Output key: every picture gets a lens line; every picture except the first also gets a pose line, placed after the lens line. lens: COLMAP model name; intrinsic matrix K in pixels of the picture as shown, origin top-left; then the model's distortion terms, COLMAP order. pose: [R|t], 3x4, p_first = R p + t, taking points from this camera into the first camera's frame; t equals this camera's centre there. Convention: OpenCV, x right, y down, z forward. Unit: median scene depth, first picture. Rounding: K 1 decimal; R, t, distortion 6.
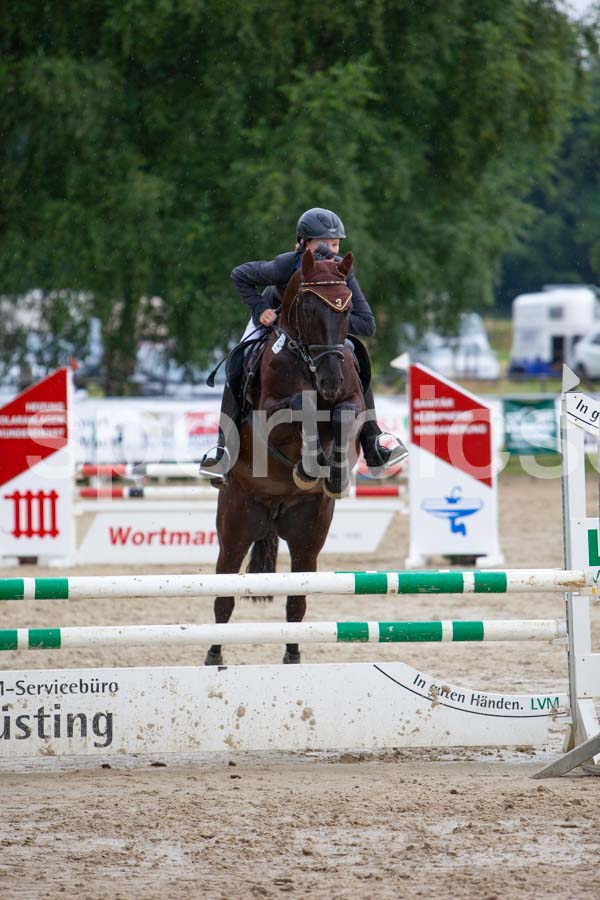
lens RADIAL K [[5202.1, 0, 300.0], [0, 5202.1, 450.0], [0, 0, 1]] dist [1.735627, 17.842817]
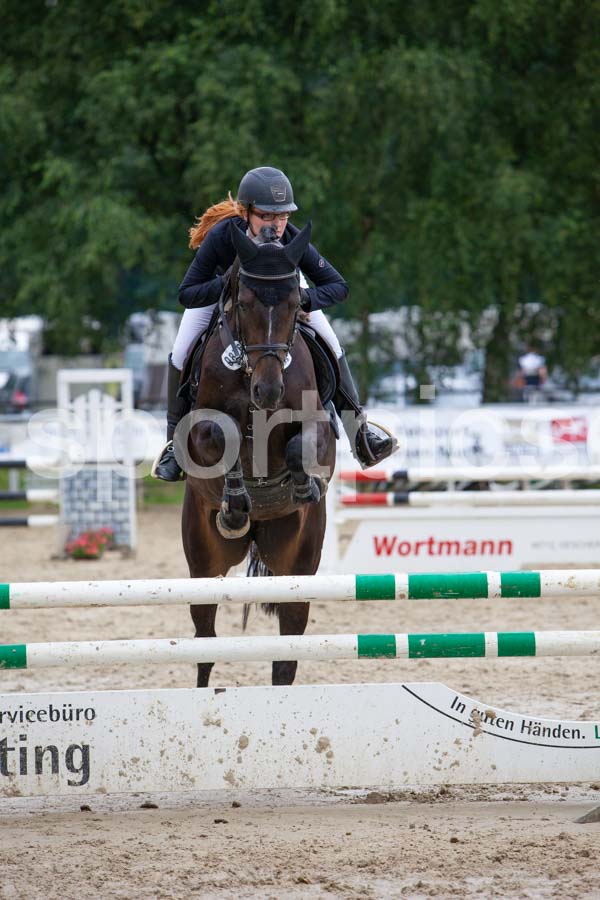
lens RADIAL K [[5001.1, 0, 317.7], [0, 5001.1, 449.2], [0, 0, 1]] dist [1.897196, -16.119738]
pose [[0.992752, -0.011077, -0.119667, 0.096915], [0.010320, 0.999923, -0.006943, 0.008810], [0.119734, 0.005657, 0.992790, 0.199989]]
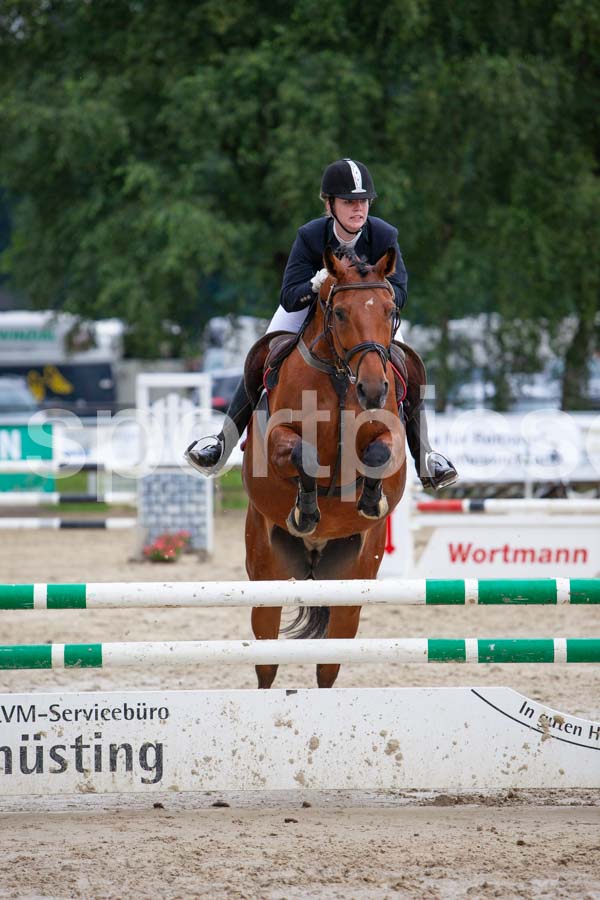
lens RADIAL K [[5036.6, 0, 300.0], [0, 5036.6, 450.0], [0, 0, 1]] dist [1.749153, -0.498363]
pose [[0.990302, -0.000197, -0.138930, 0.100181], [-0.000931, 0.999967, -0.008055, 0.009003], [0.138927, 0.008107, 0.990269, 0.183735]]
